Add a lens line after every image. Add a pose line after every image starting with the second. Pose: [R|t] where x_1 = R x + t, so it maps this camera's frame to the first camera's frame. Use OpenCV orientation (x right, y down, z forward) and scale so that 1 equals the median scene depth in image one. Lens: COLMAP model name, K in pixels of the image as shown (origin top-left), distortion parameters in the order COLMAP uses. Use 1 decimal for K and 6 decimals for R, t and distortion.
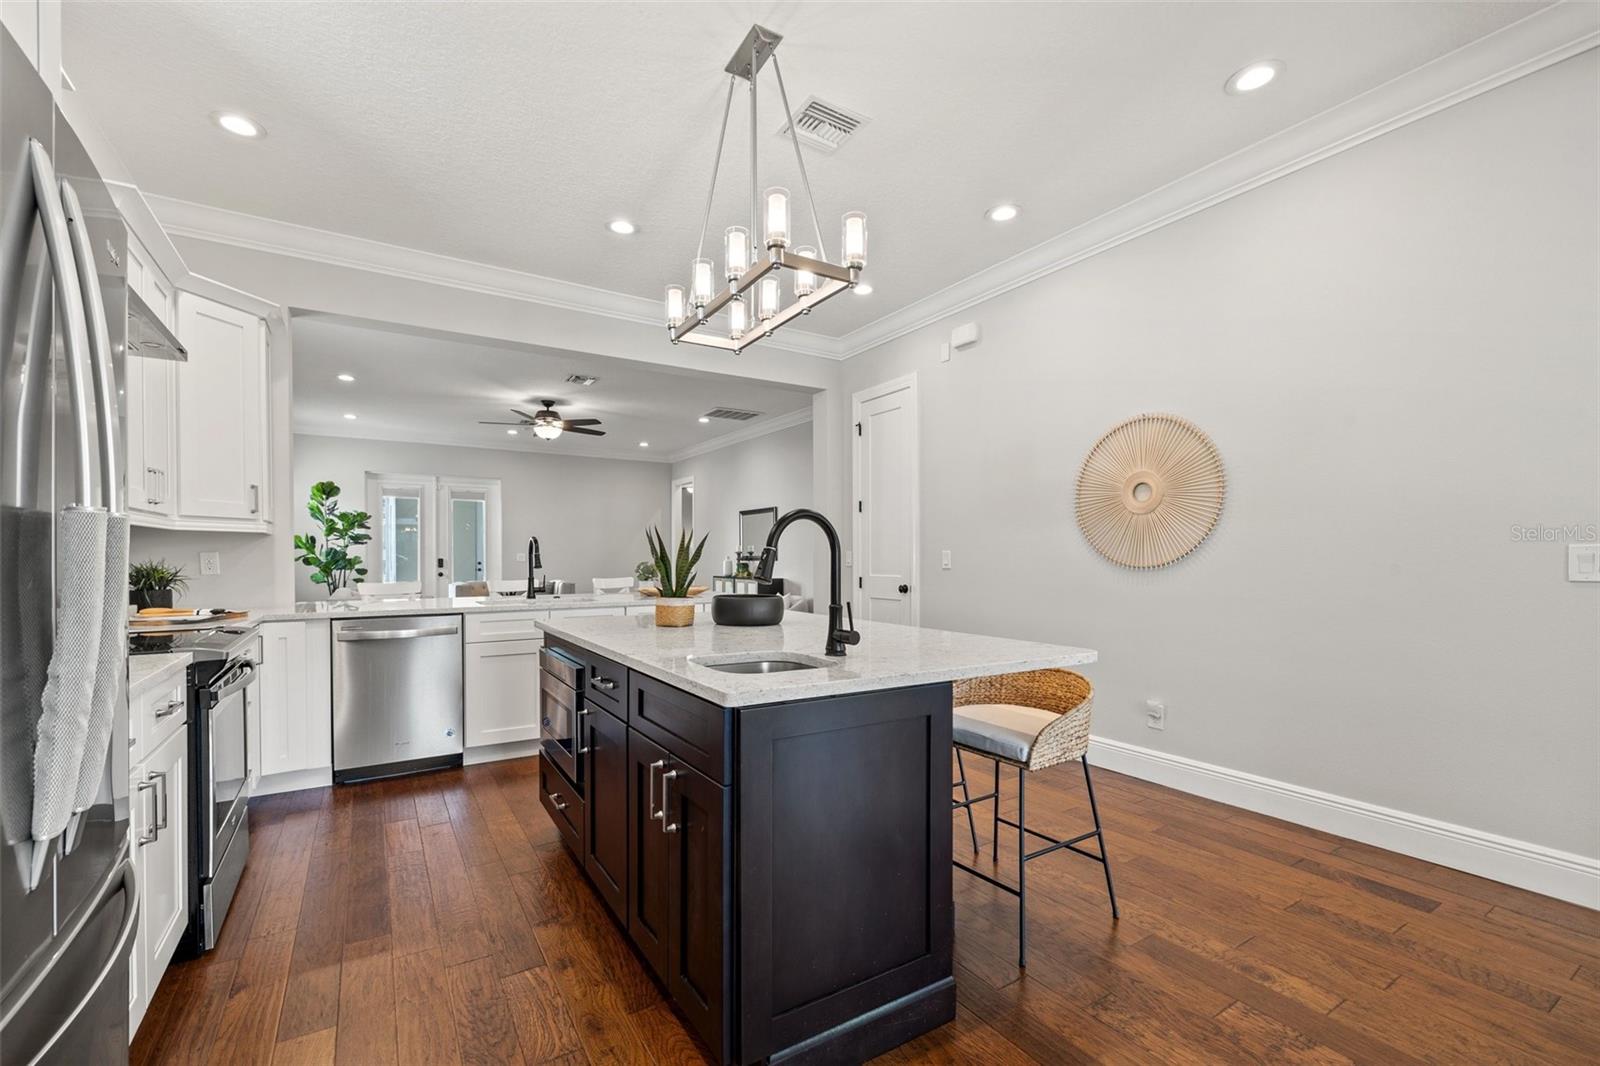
lens RADIAL K [[675.4, 0, 778.1], [0, 675.4, 565.9], [0, 0, 1]] dist [0.001294, -0.001343]
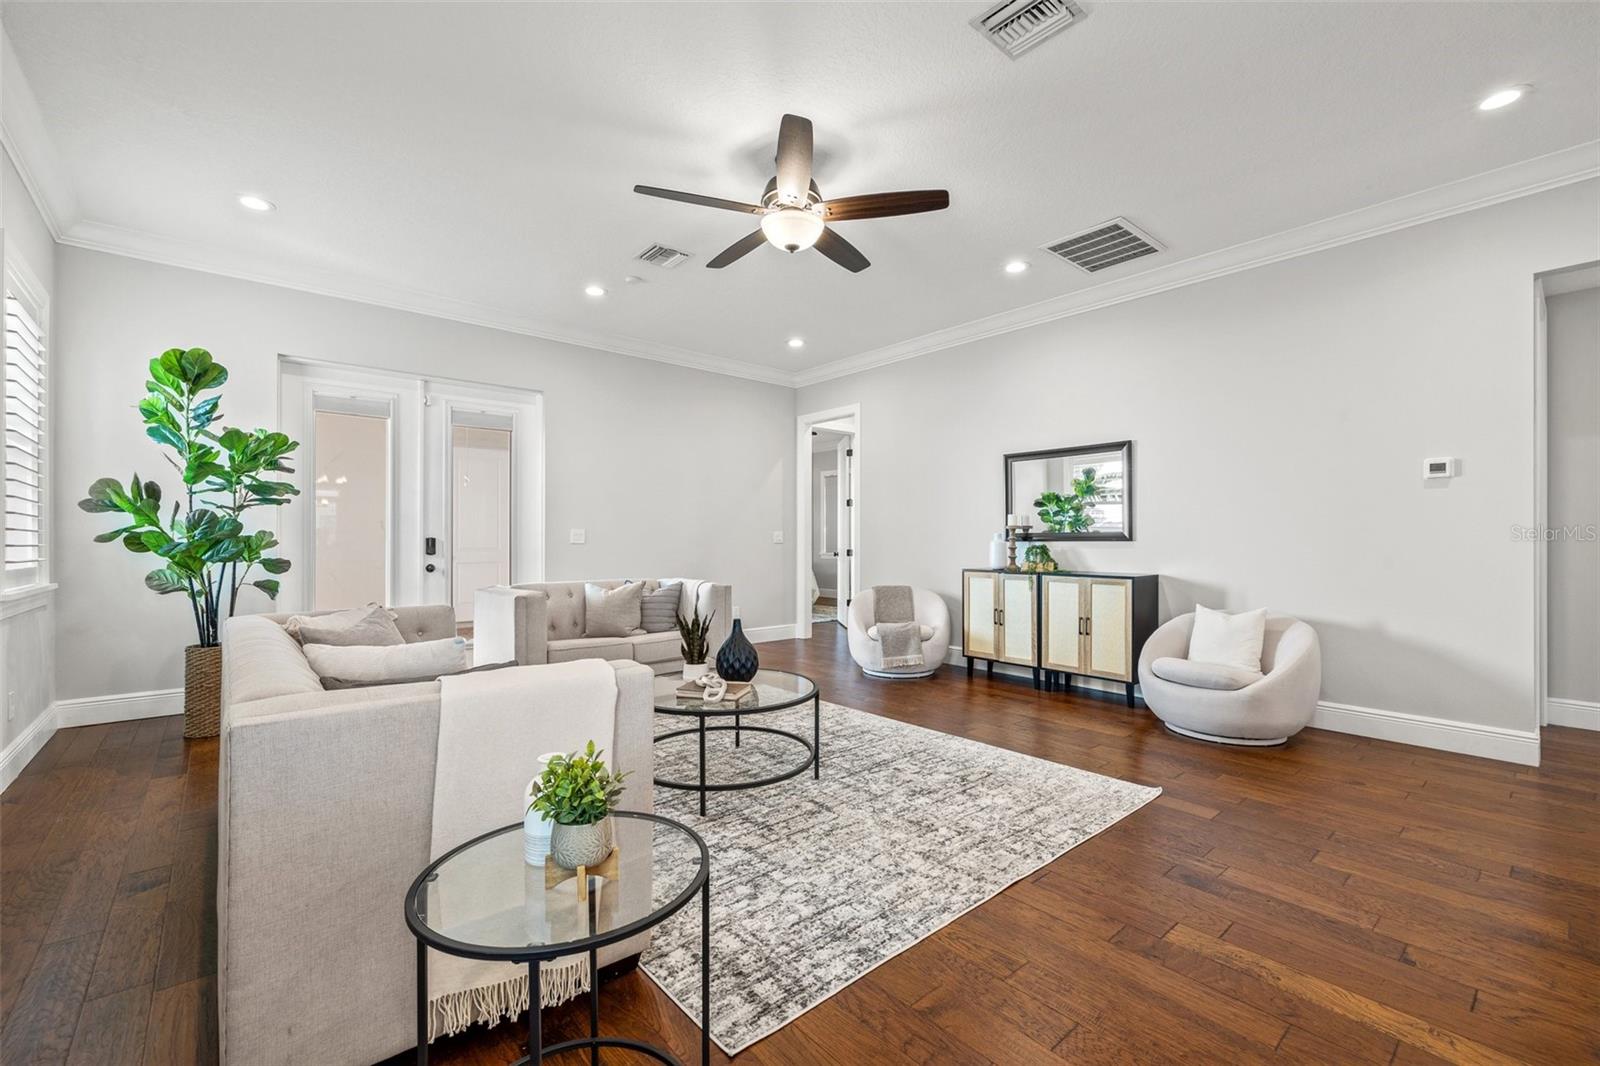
lens RADIAL K [[675.4, 0, 784.0], [0, 675.4, 541.8], [0, 0, 1]] dist [0.001294, -0.001343]
pose [[0.989076, 0.000354, 0.147406, -0.369010], [0.001573, 0.999915, -0.012958, -0.001217], [-0.147398, 0.013049, 0.988991, 0.537028]]
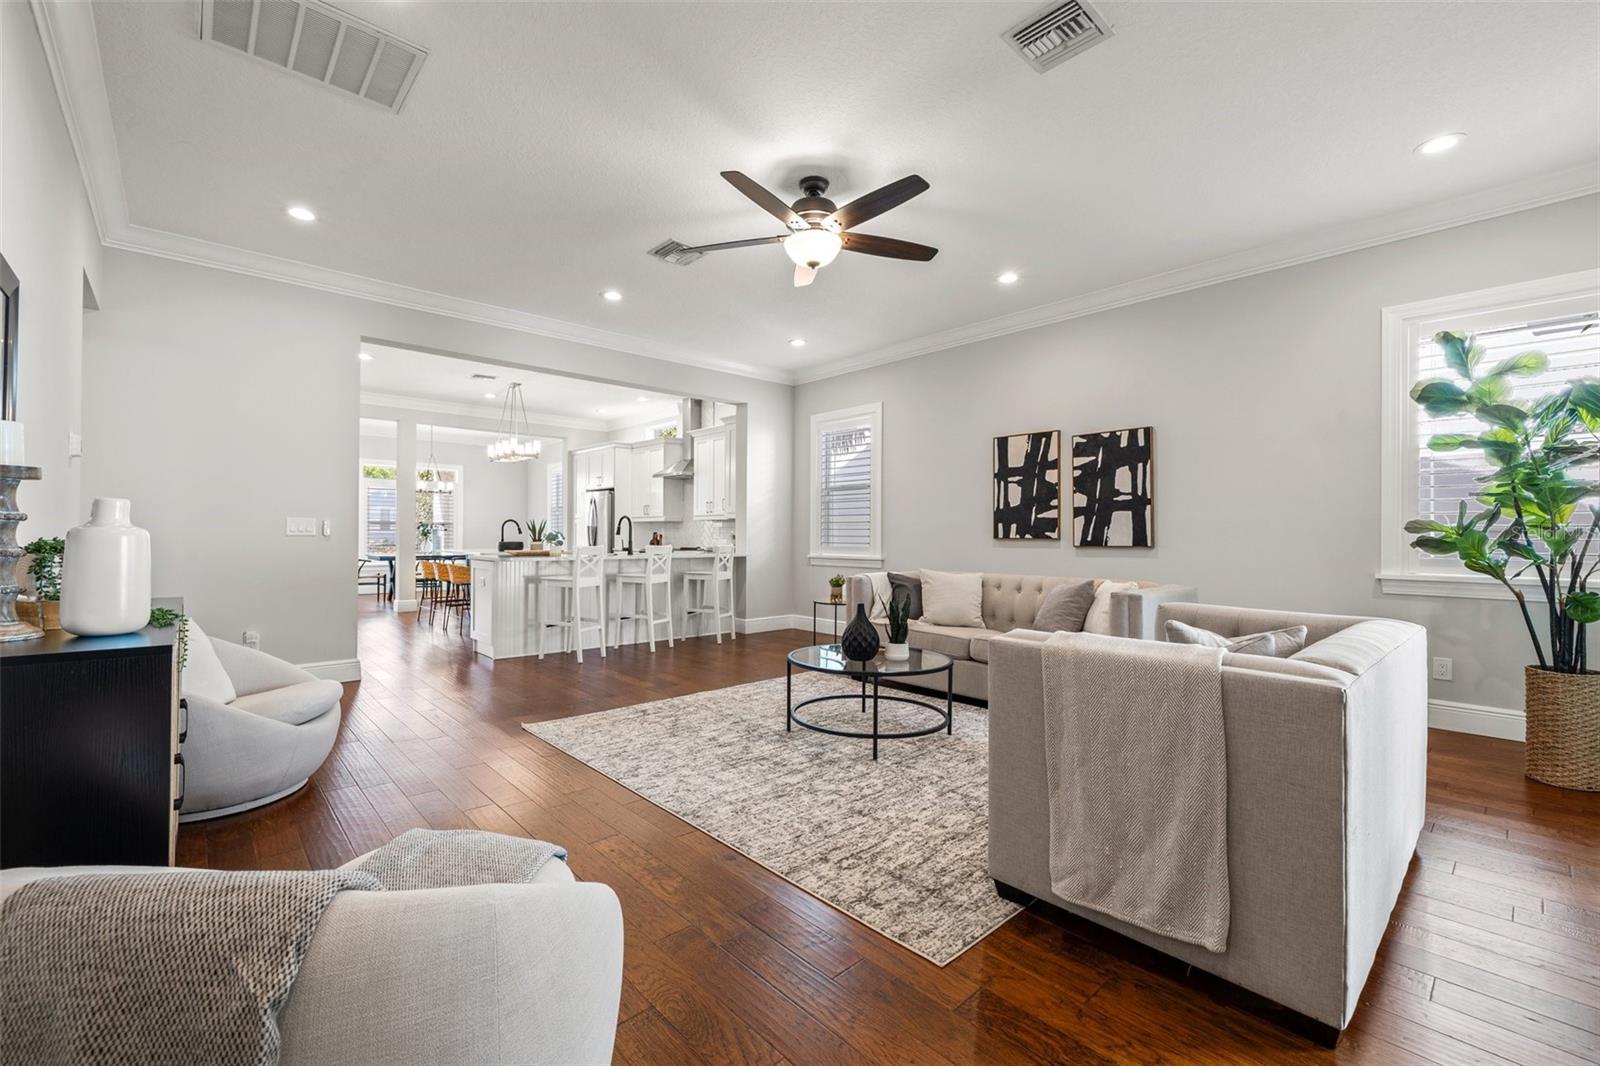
lens RADIAL K [[675.4, 0, 774.0], [0, 675.4, 528.5], [0, 0, 1]] dist [0.001294, -0.001343]
pose [[-0.985380, -0.006507, -0.170247, -0.214915], [-0.007176, 0.999969, 0.003314, -0.009590], [0.170220, 0.004487, -0.985396, 1.314370]]
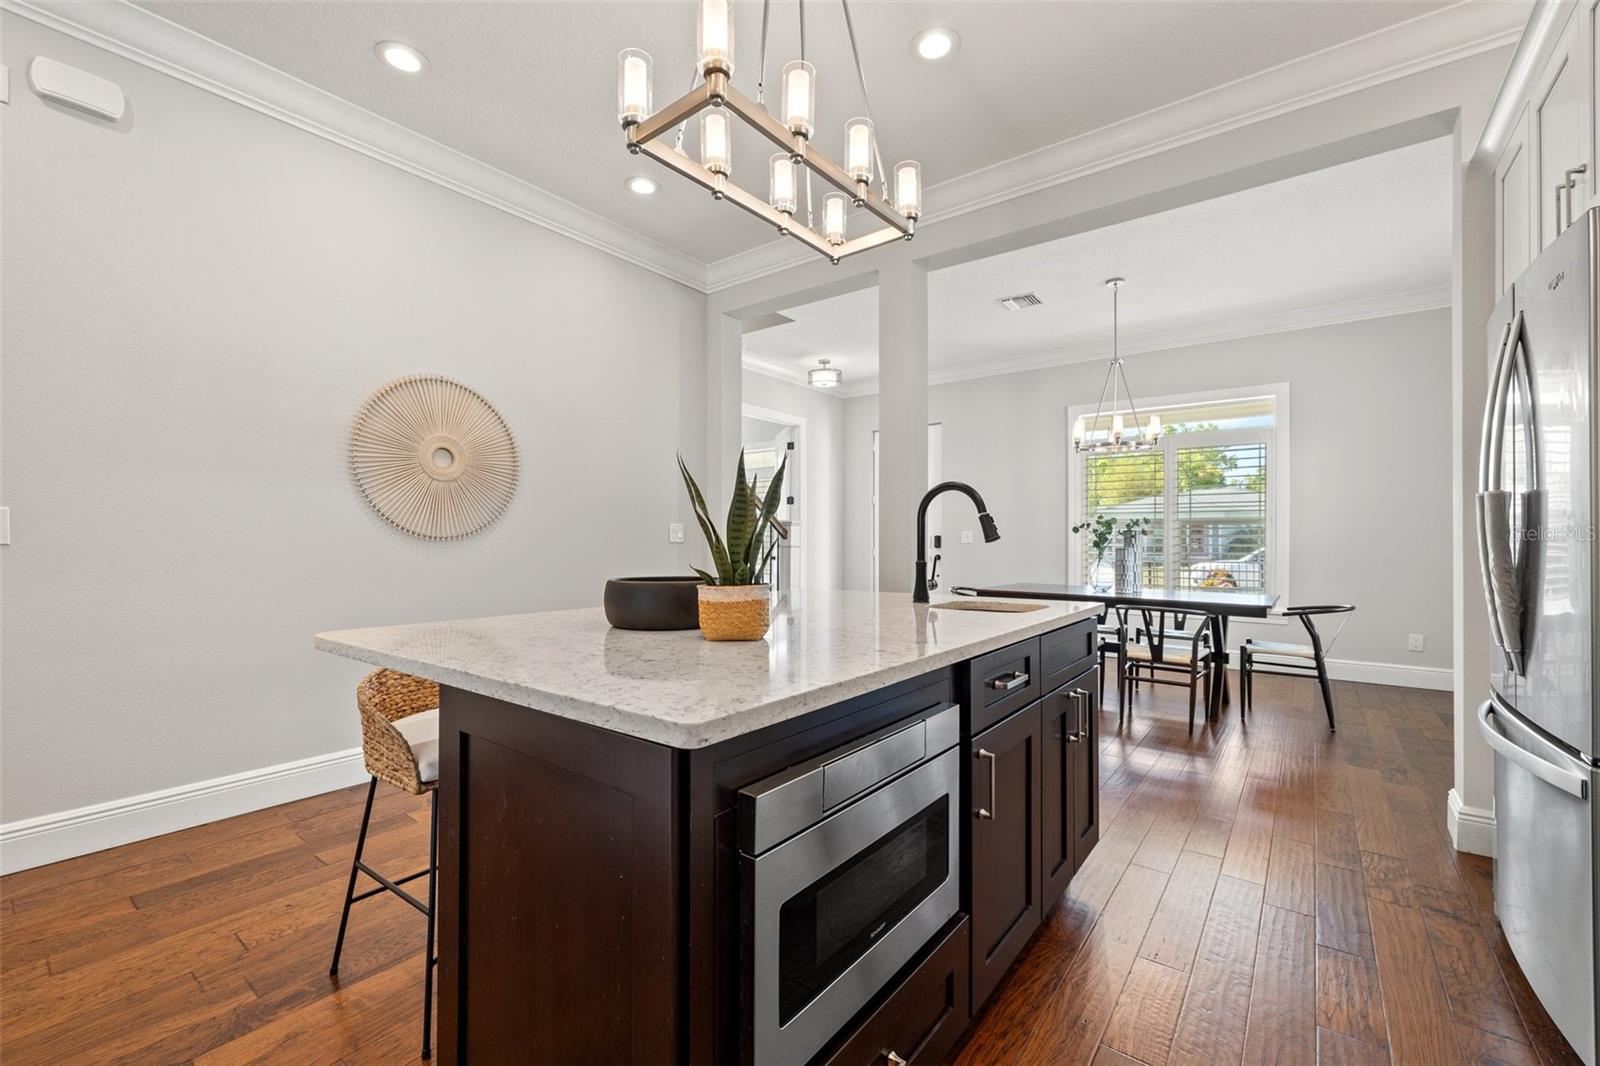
lens RADIAL K [[675.4, 0, 800.3], [0, 675.4, 532.3], [0, 0, 1]] dist [0.001294, -0.001343]
pose [[-0.370186, 0.012017, 0.928880, -0.209670], [0.010363, 0.999908, -0.008806, 0.003678], [-0.928900, 0.006366, -0.370276, 0.358144]]
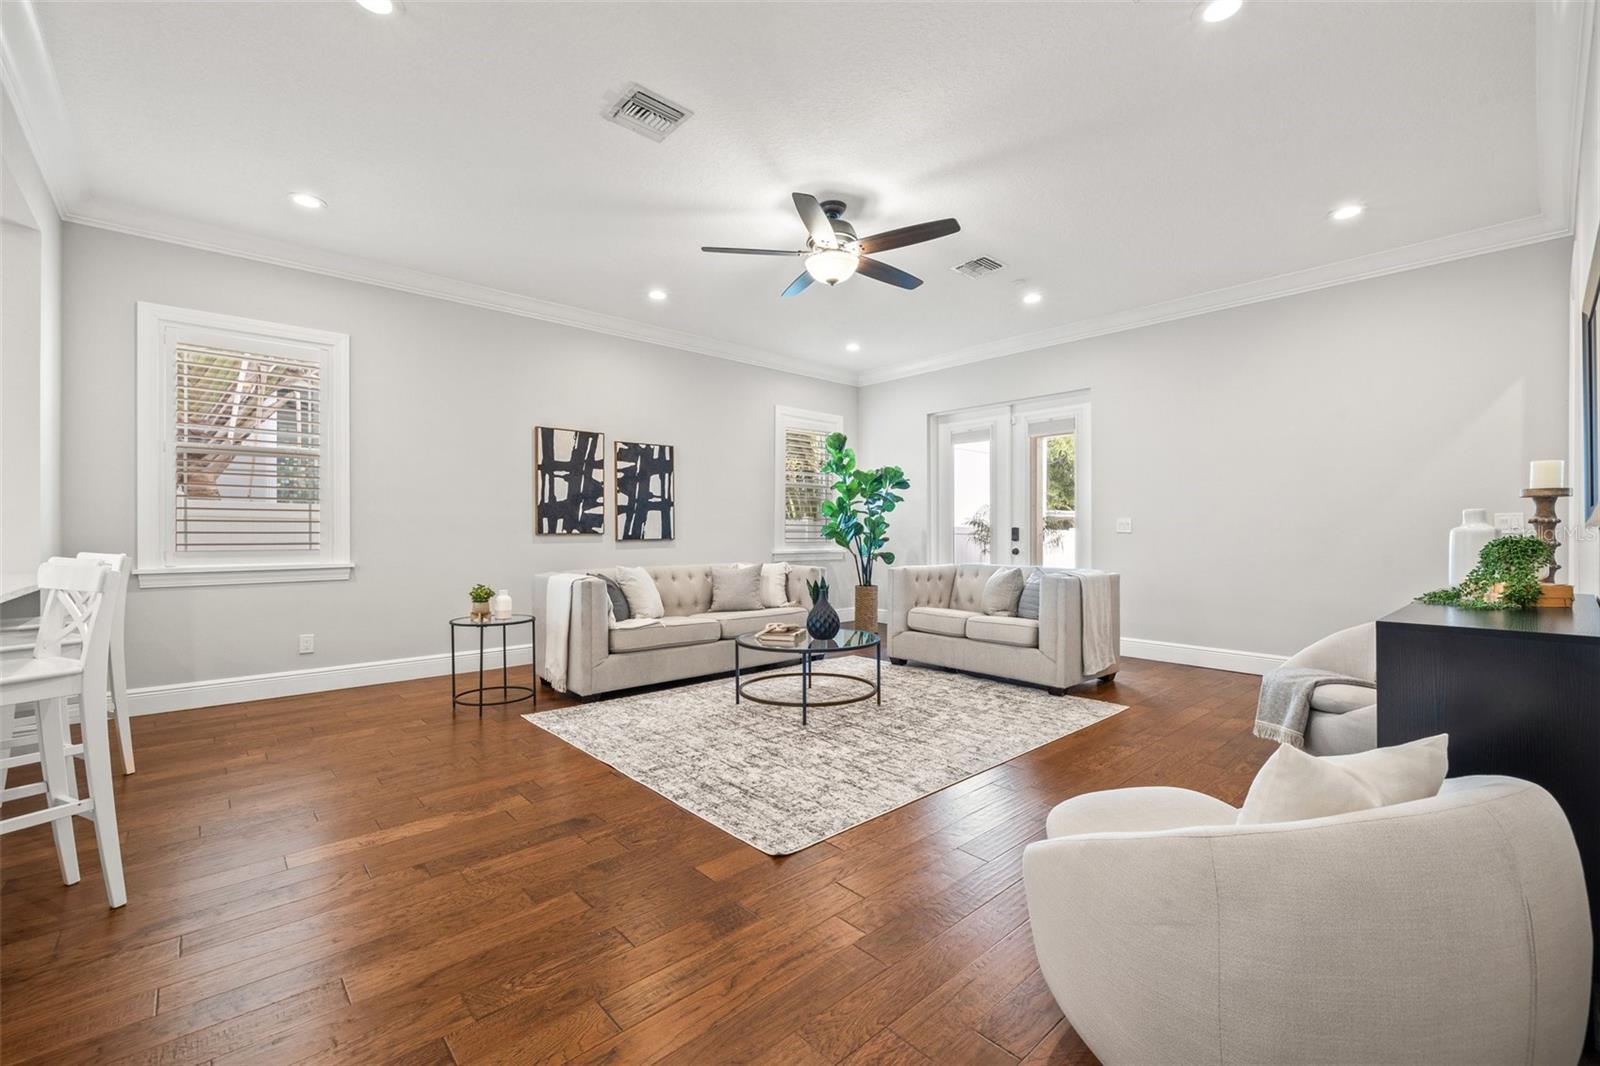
lens RADIAL K [[675.4, 0, 810.7], [0, 675.4, 537.7], [0, 0, 1]] dist [0.001294, -0.001343]
pose [[0.187533, 0.011015, -0.982196, 0.132073], [-0.015253, 0.999849, 0.008301, -0.004363], [0.982140, 0.013425, 0.187673, 0.813004]]
